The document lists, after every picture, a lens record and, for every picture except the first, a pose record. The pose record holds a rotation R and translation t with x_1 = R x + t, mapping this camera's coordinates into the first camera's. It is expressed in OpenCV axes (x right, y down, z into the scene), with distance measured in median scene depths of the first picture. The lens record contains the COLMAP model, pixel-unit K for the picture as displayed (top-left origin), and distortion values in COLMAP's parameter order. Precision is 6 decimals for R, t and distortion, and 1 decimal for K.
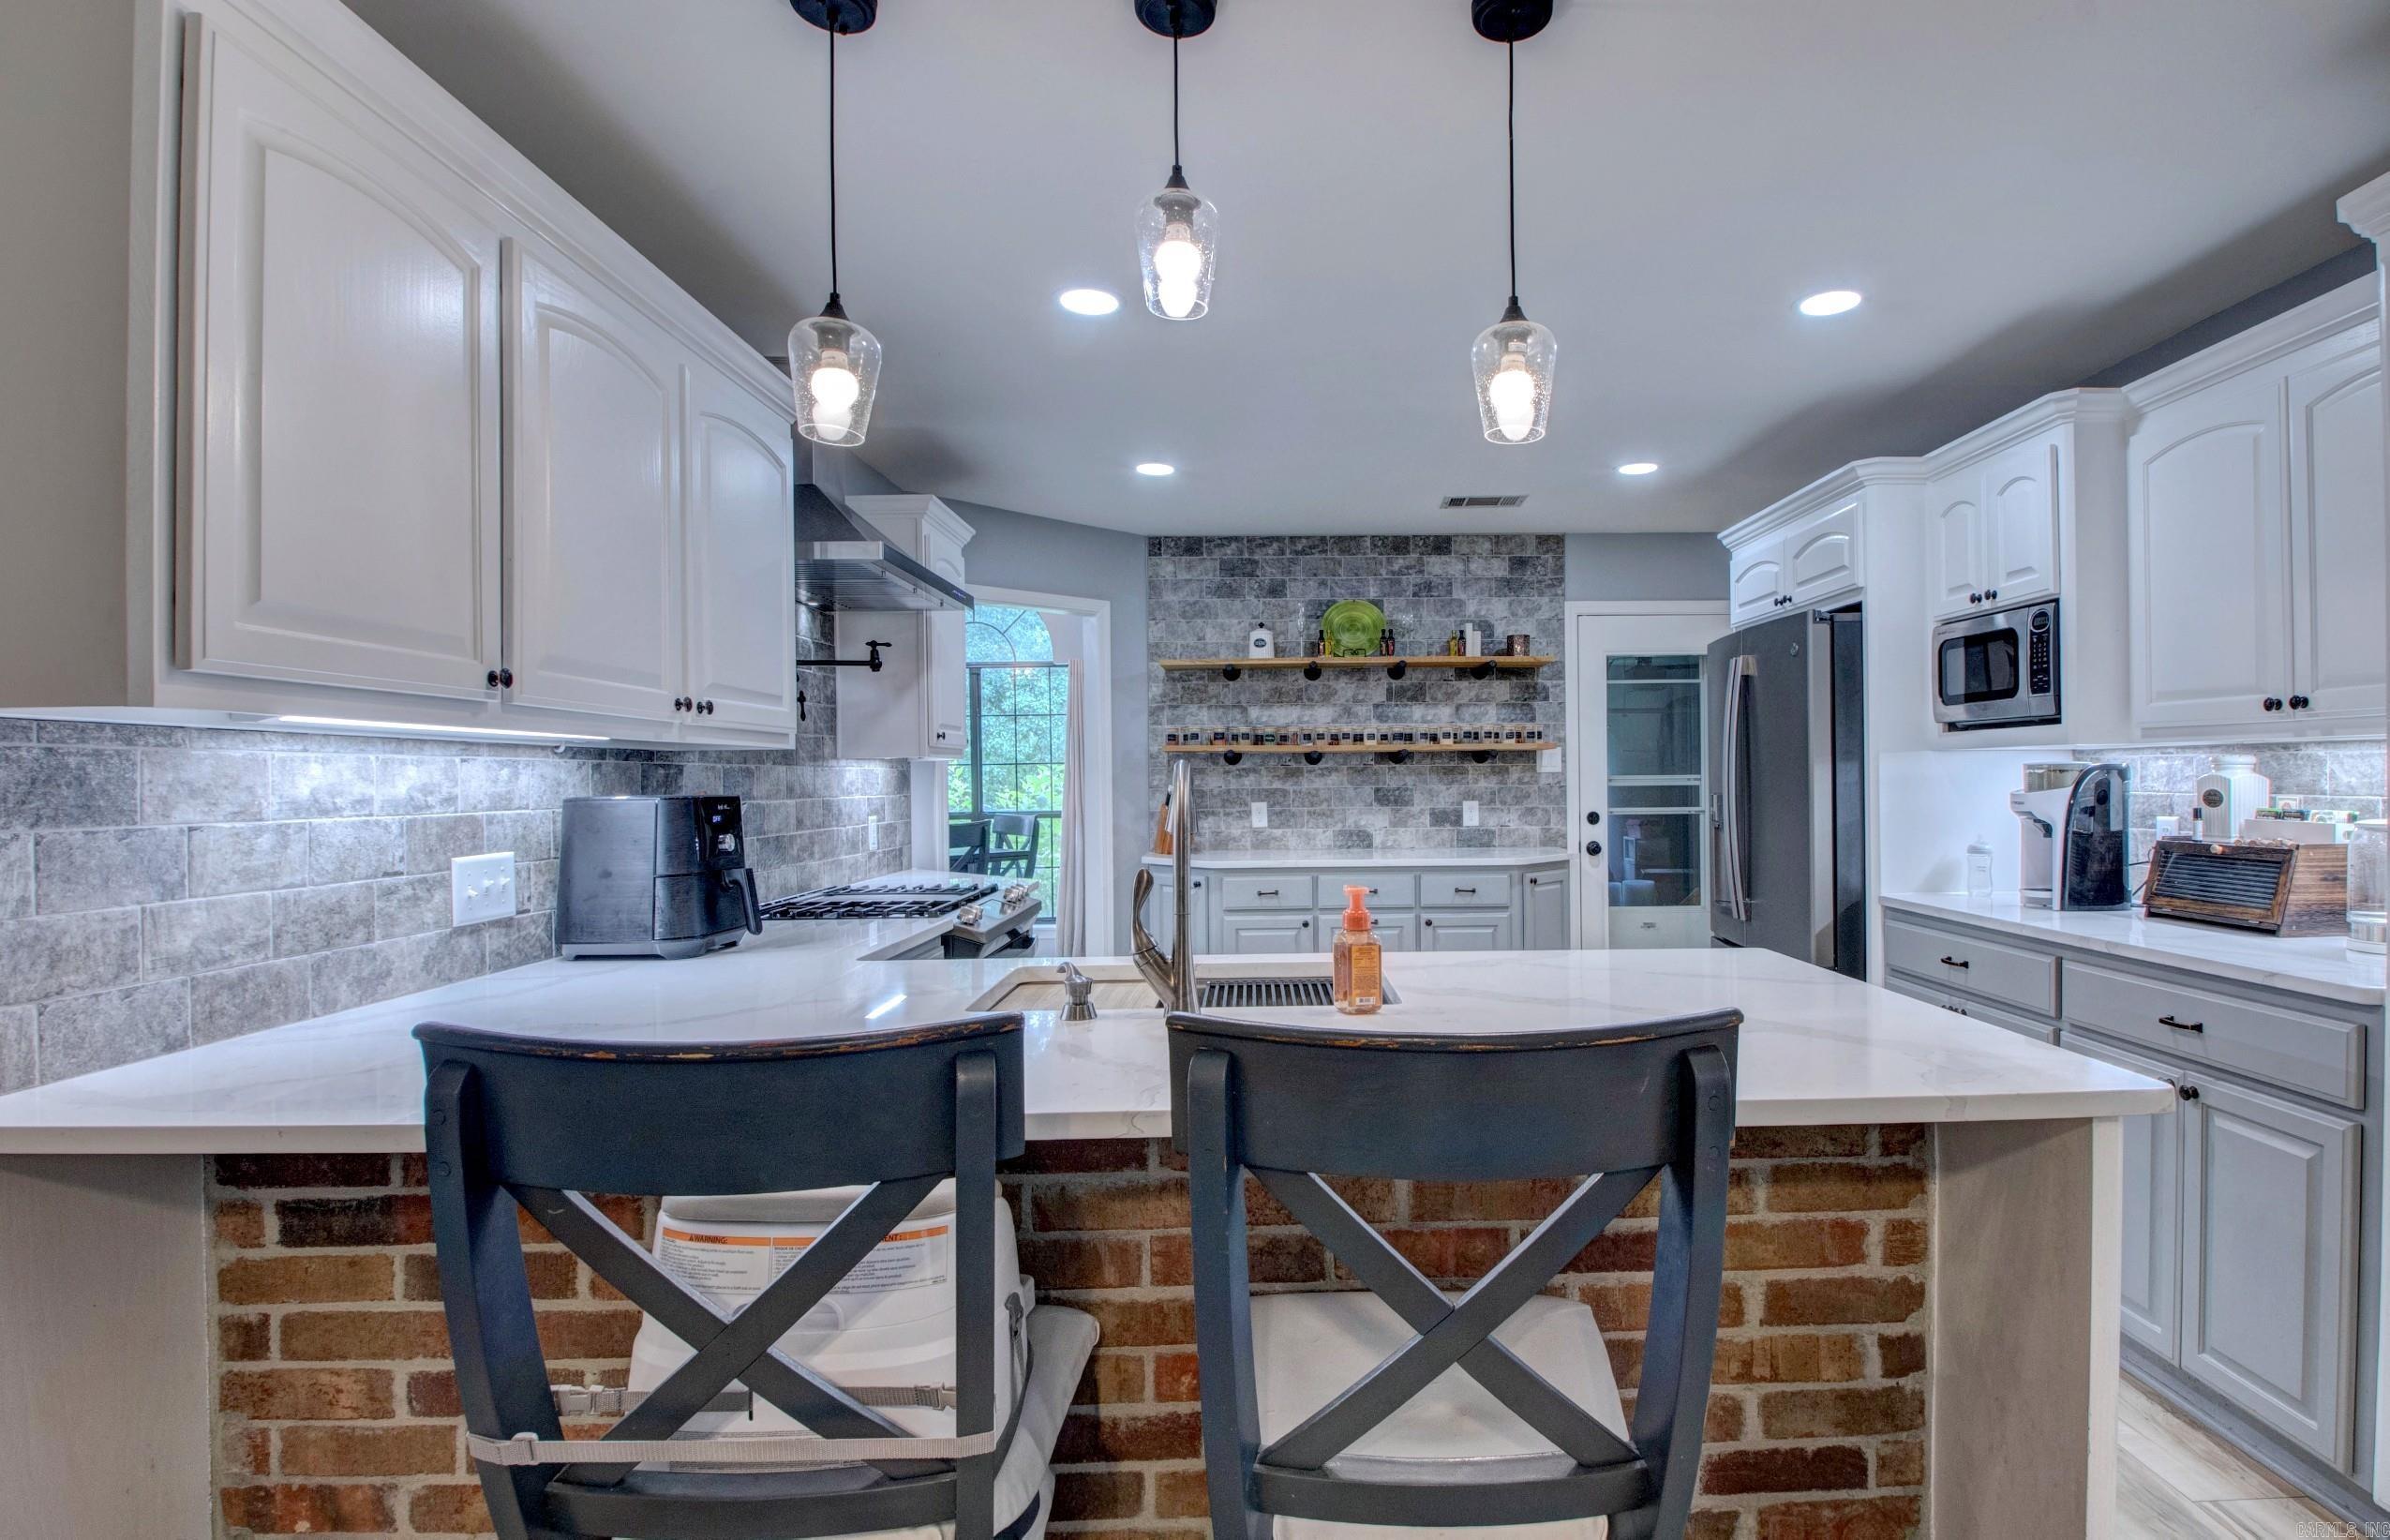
lens RADIAL K [[1198.6, 0, 1238.0], [0, 1198.6, 788.9], [0, 0, 1]] dist [-0.006122, -0.009125]
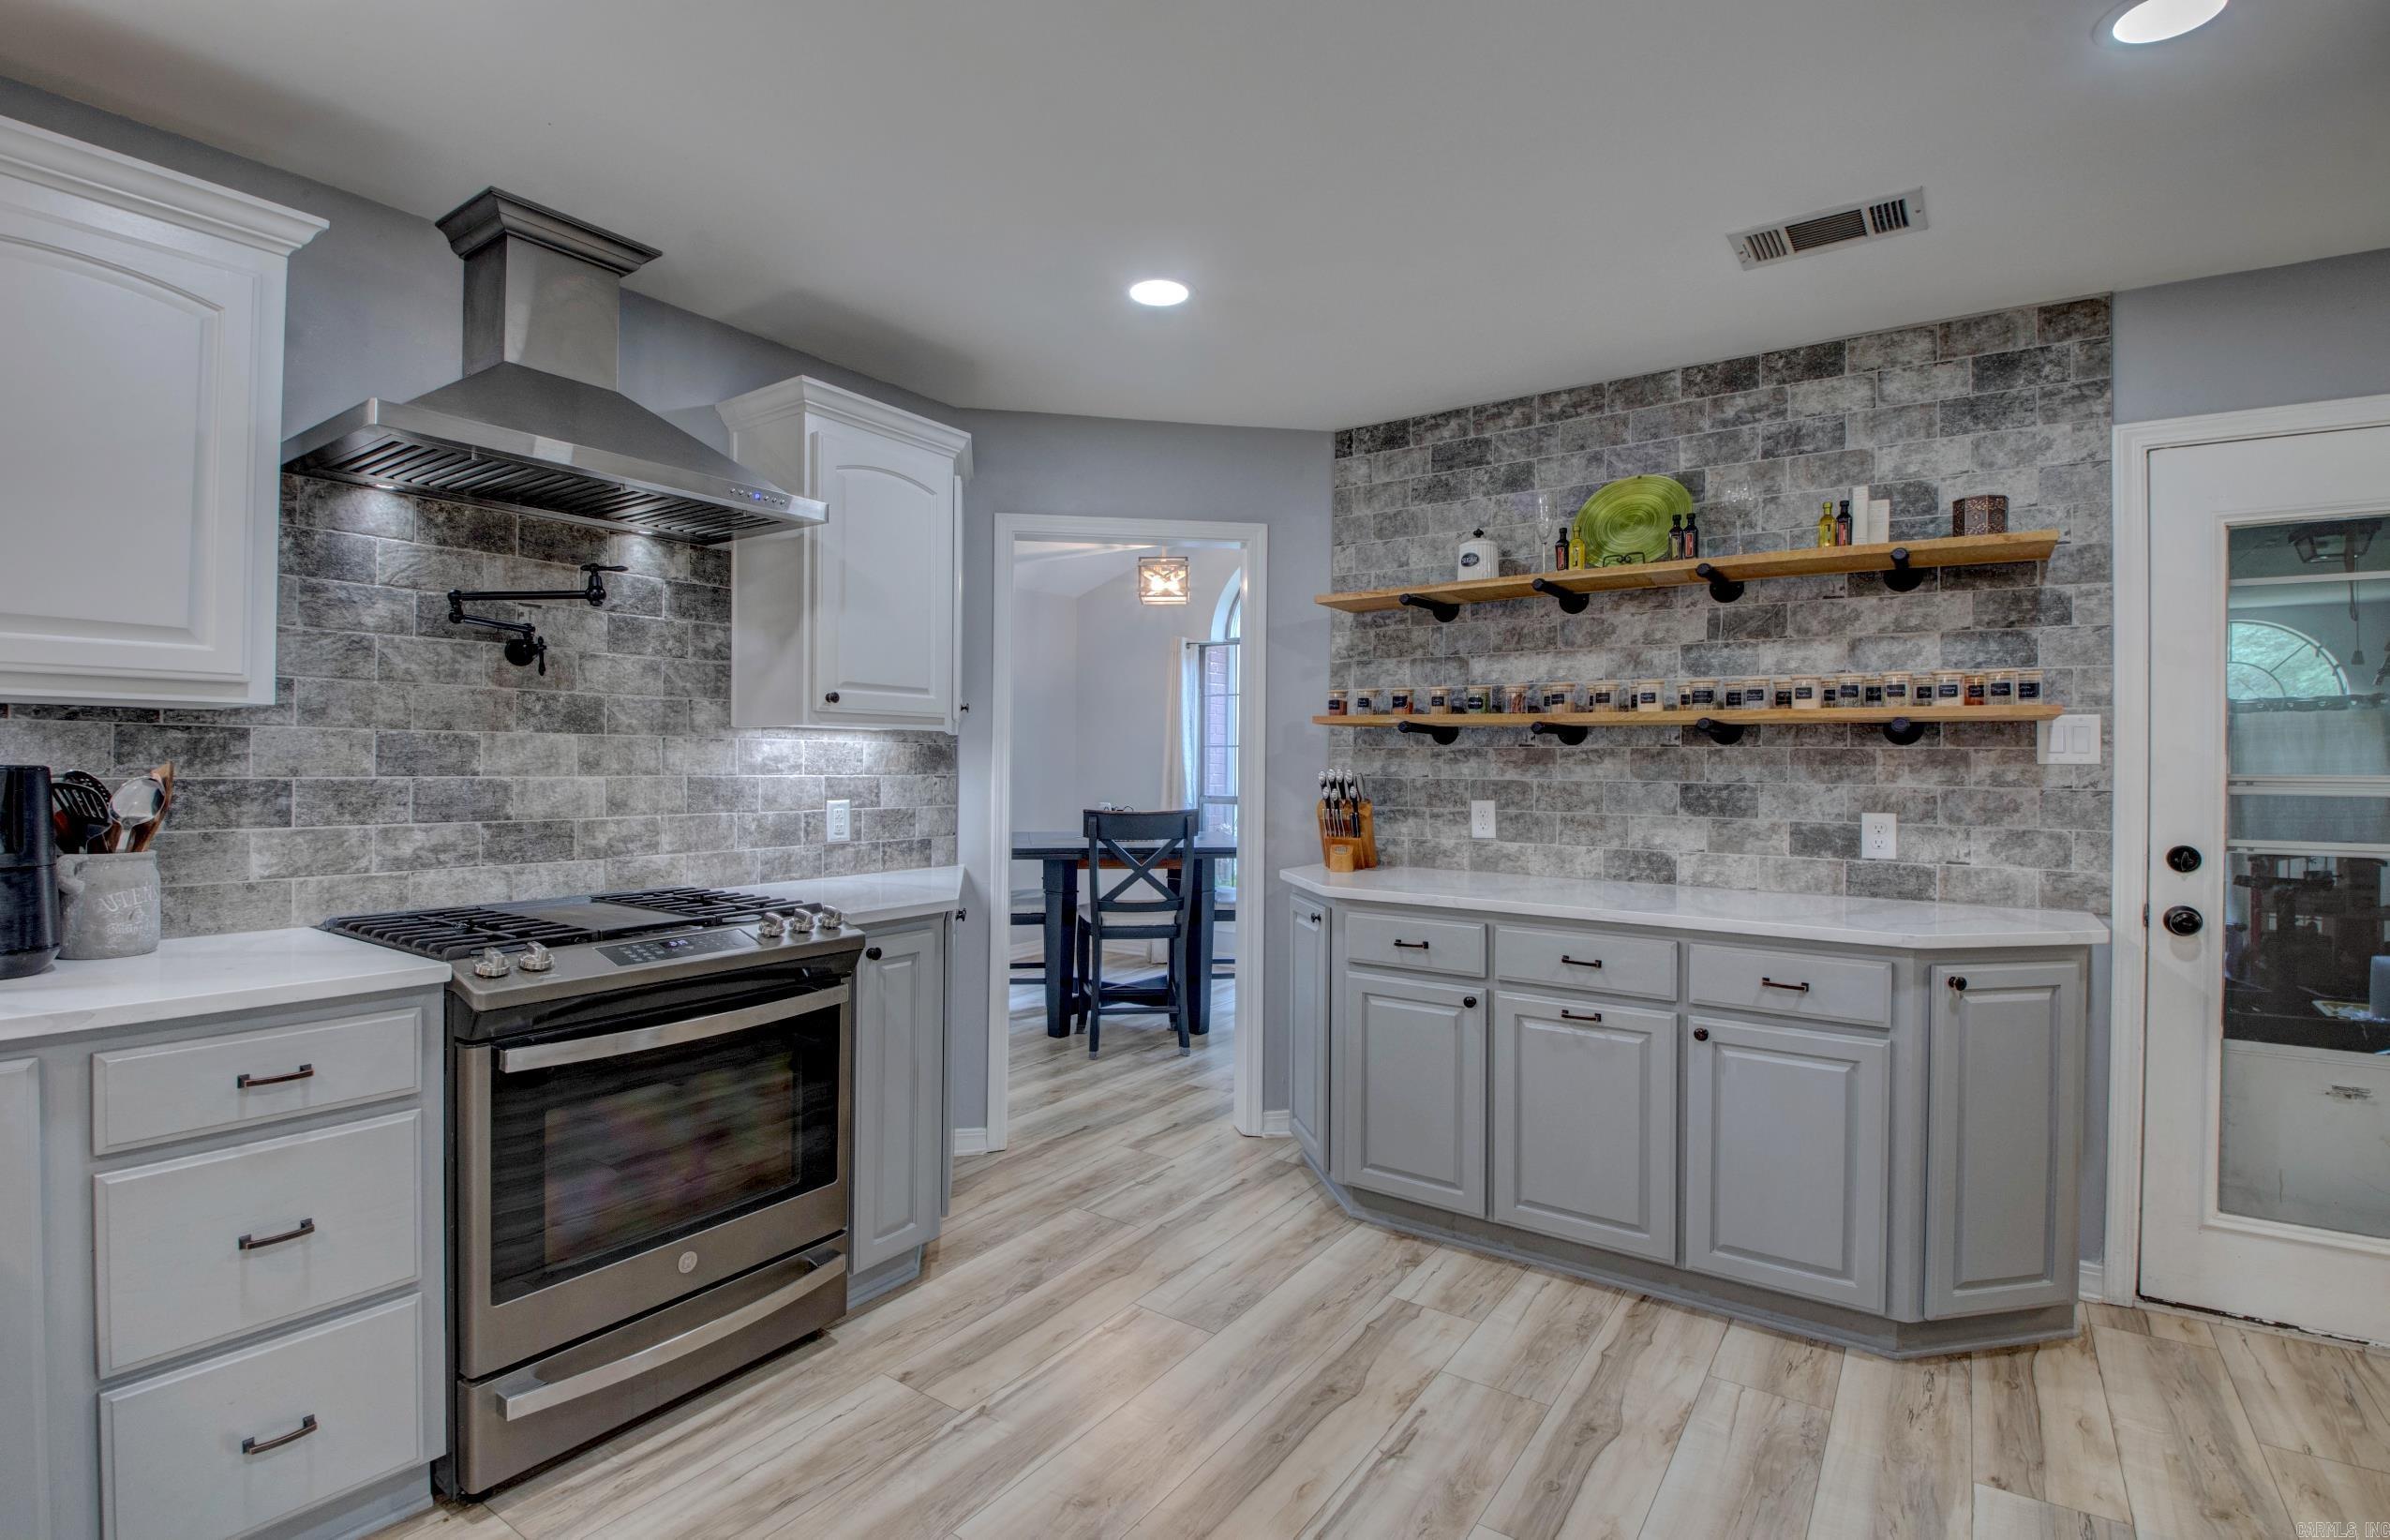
lens RADIAL K [[1118.1, 0, 1172.1], [0, 1118.1, 757.6], [0, 0, 1]] dist [0.012232, -0.022855]
pose [[0.810694, 0.014683, -0.585286, 0.413819], [-0.022477, 0.999729, -0.006053, -0.009087], [0.585038, 0.018063, 0.810805, 0.702297]]
